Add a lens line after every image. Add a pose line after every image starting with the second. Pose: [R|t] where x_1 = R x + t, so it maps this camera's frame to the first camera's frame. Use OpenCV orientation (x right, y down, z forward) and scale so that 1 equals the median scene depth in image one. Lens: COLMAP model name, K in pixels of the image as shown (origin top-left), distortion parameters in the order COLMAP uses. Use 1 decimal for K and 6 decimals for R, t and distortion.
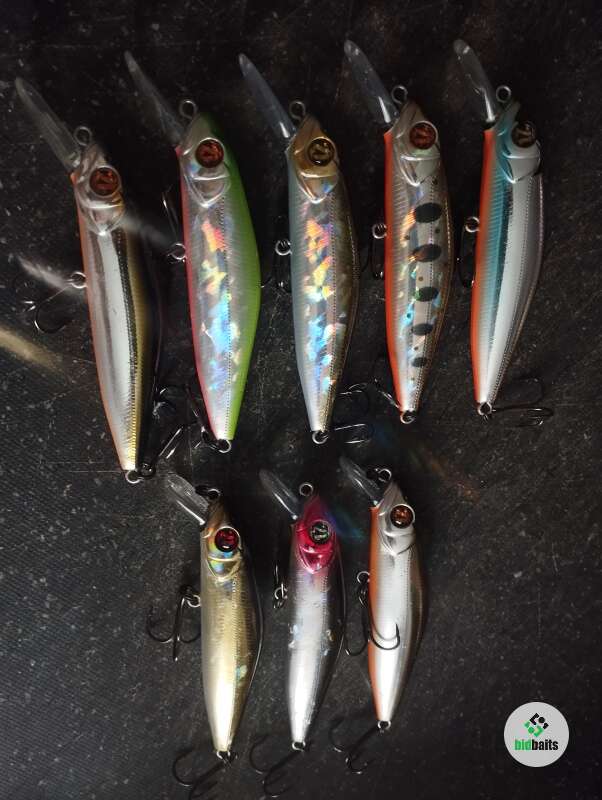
lens RADIAL K [[679.4, 0, 302.8], [0, 679.4, 400.9], [0, 0, 1]] dist [0.075231, -0.144400]
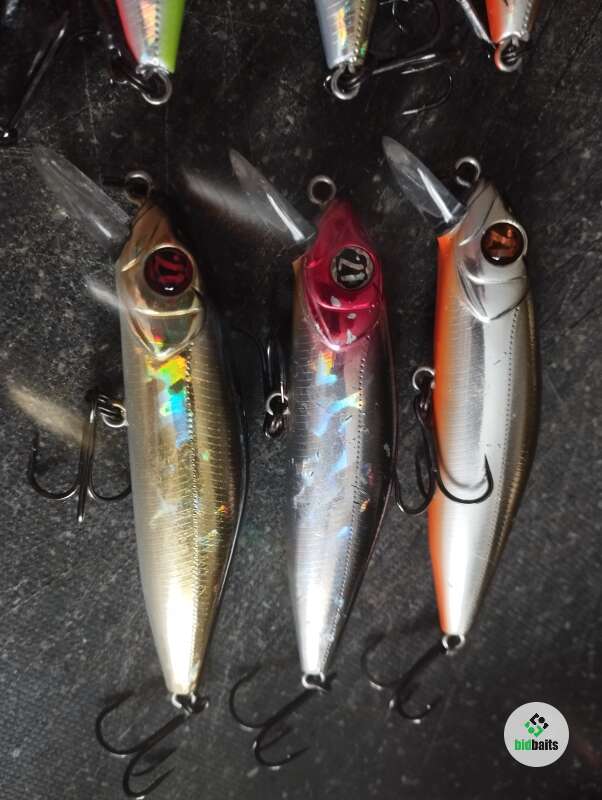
lens RADIAL K [[679.4, 0, 293.0], [0, 679.4, 391.9], [0, 0, 1]] dist [0.075231, -0.144400]
pose [[0.999215, -0.030219, 0.025620, -0.033319], [0.029247, 0.998868, 0.037512, 0.253708], [-0.026725, -0.036734, 0.998968, 0.461987]]
